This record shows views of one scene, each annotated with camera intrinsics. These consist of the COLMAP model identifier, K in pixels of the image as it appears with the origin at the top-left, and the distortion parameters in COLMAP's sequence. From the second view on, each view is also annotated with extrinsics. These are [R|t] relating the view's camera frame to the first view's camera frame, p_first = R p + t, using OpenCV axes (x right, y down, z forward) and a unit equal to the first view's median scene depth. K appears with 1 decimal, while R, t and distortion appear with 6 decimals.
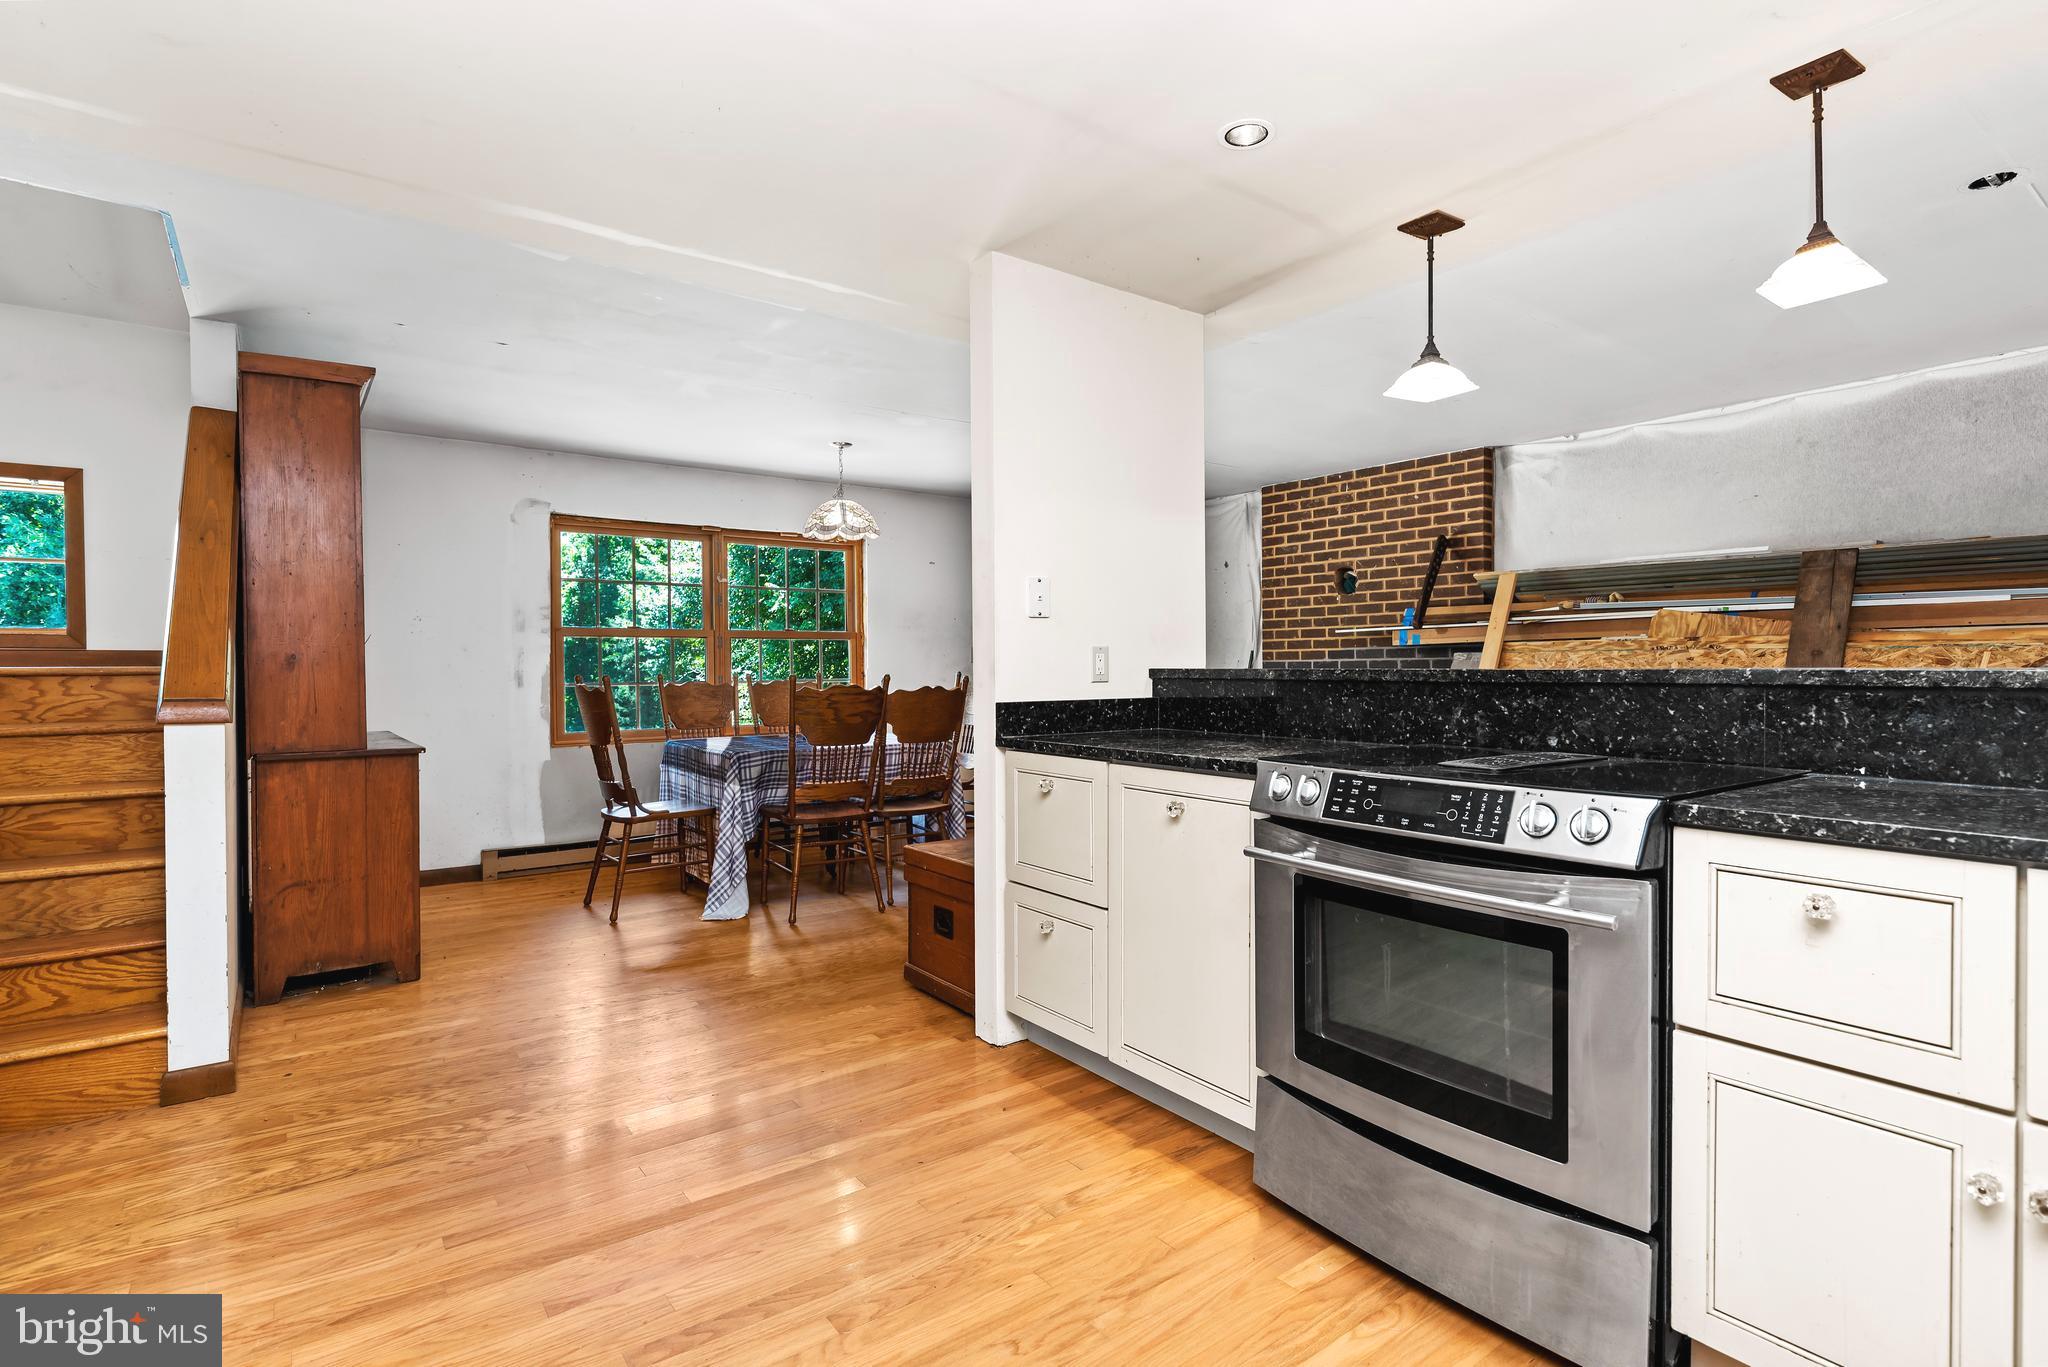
lens RADIAL K [[1004.5, 0, 1051.8], [0, 1004.5, 671.8], [0, 0, 1]] dist [0.000296, 0.000065]
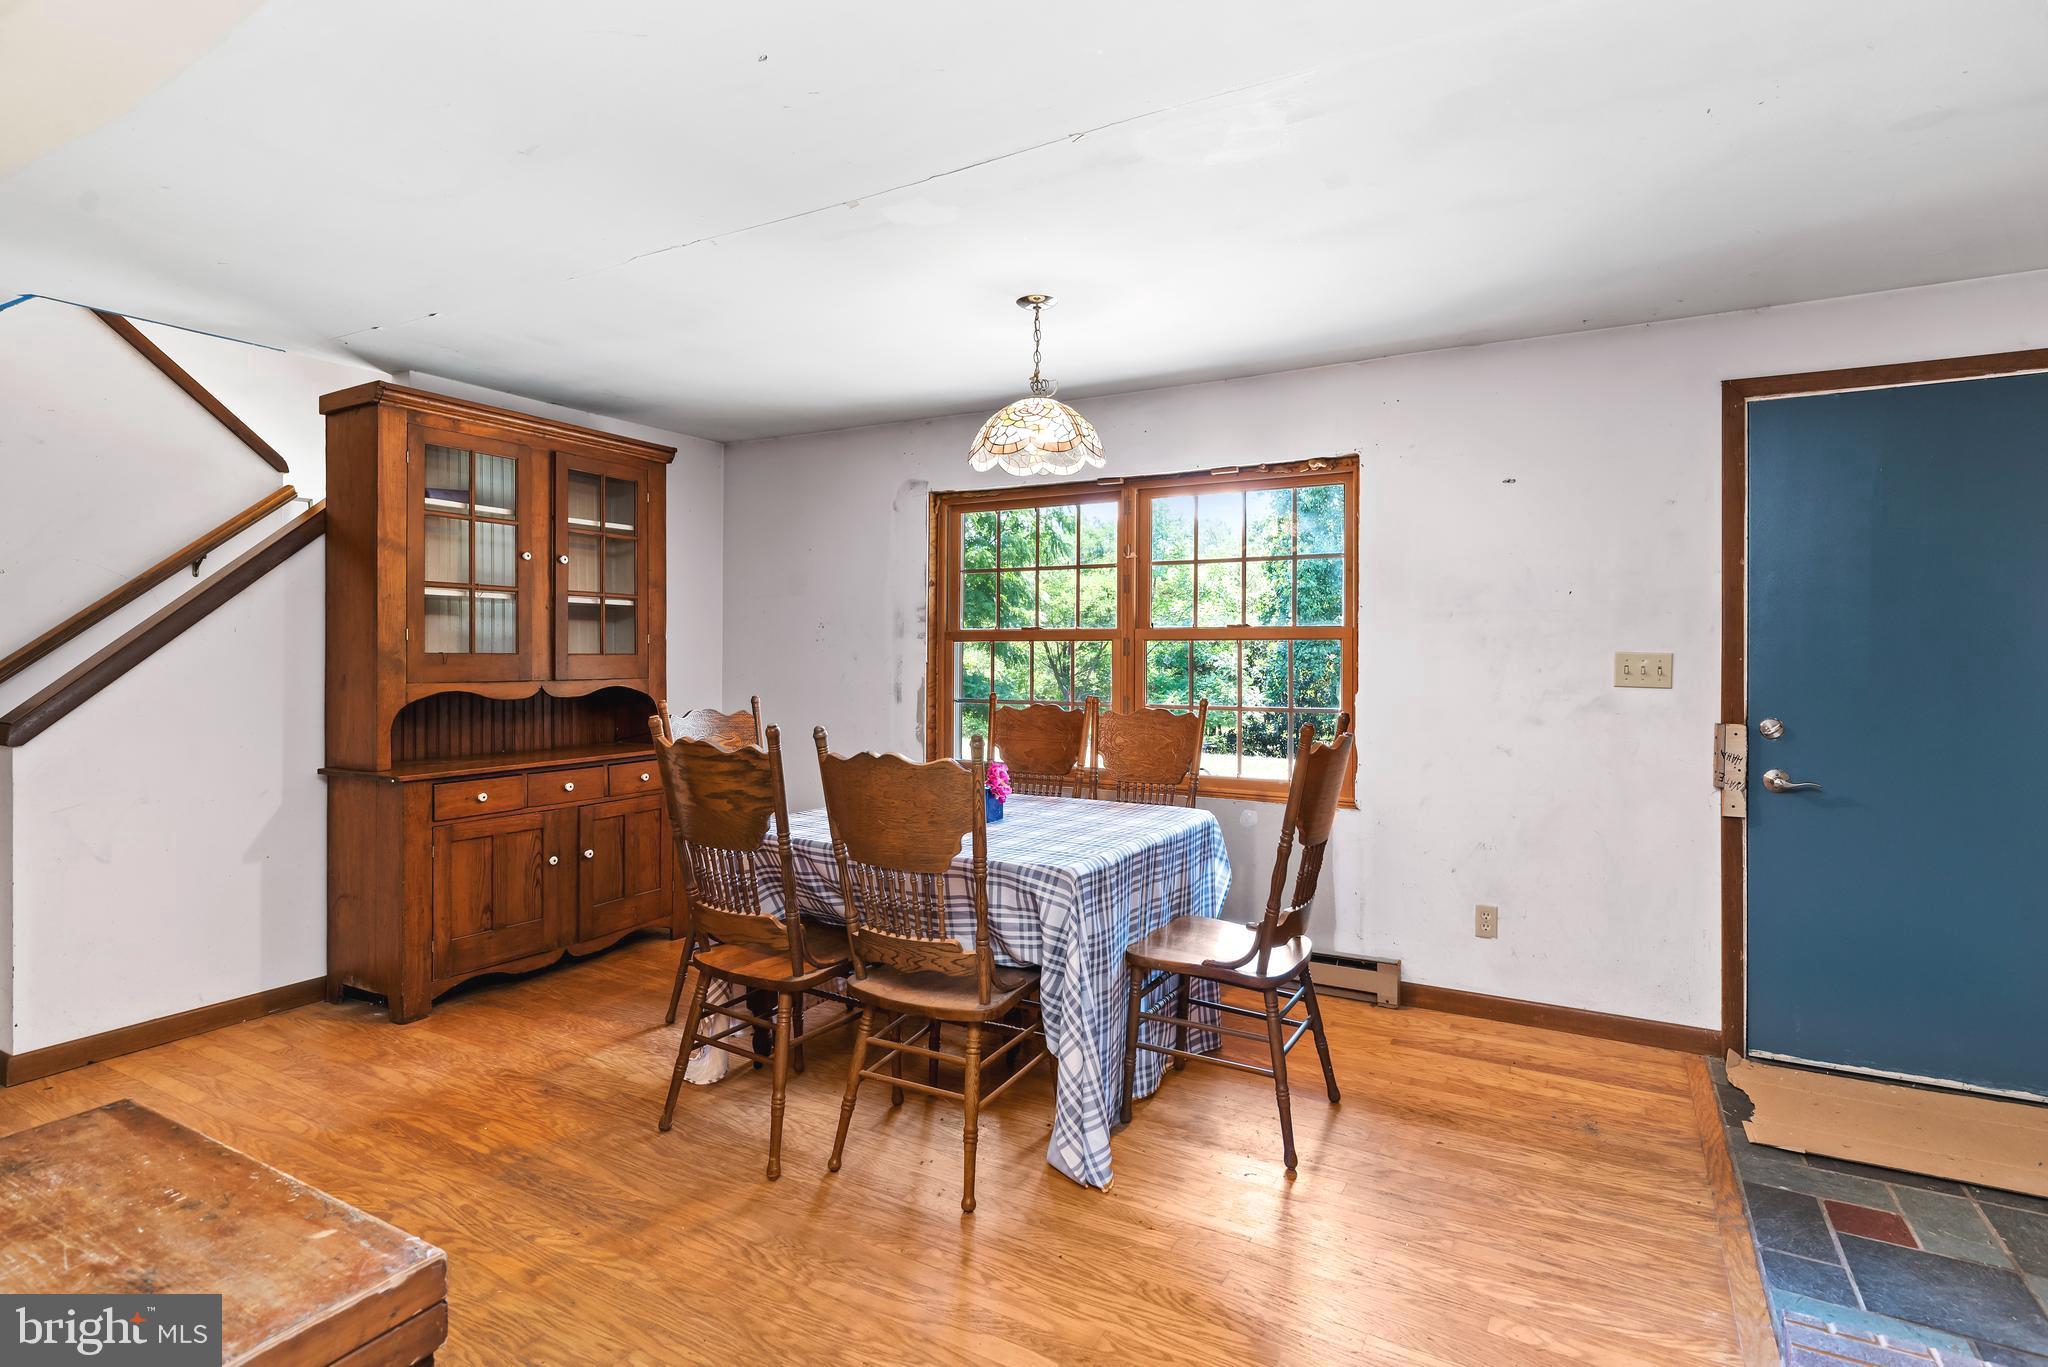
lens RADIAL K [[1004.5, 0, 1051.8], [0, 1004.5, 671.8], [0, 0, 1]] dist [0.000296, 0.000065]
pose [[0.420249, 0.024709, -0.907073, 0.303900], [-0.011896, 0.999693, 0.021721, -0.031165], [0.907331, 0.001662, 0.420414, 0.762267]]
